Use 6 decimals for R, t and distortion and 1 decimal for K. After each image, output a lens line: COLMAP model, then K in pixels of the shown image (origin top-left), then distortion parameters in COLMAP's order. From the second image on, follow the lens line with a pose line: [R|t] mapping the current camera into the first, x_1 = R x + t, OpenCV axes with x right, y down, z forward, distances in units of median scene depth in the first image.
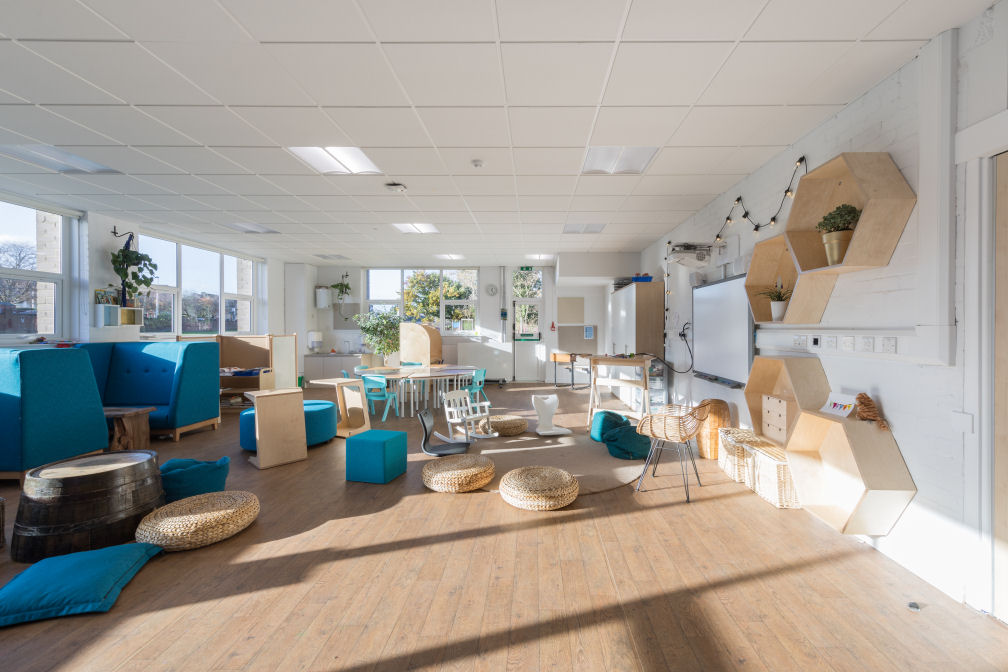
lens RADIAL K [[409.4, 0, 514.2], [0, 409.4, 334.1], [0, 0, 1]] dist [-0.014403, -0.000308]
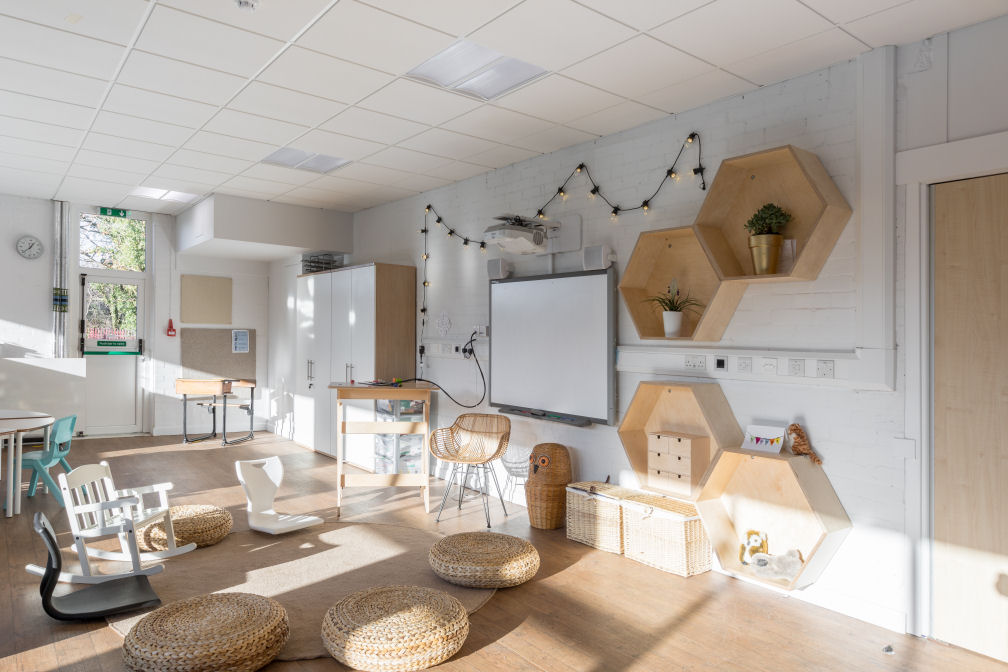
lens RADIAL K [[658.8, 0, 496.2], [0, 658.8, 339.4], [0, 0, 1]] dist [-0.020576, -0.002937]
pose [[0.773050, 0.023574, 0.633907, -0.282749], [-0.019734, 0.999719, -0.013112, -0.002597], [-0.634038, -0.002373, 0.773298, 0.167856]]
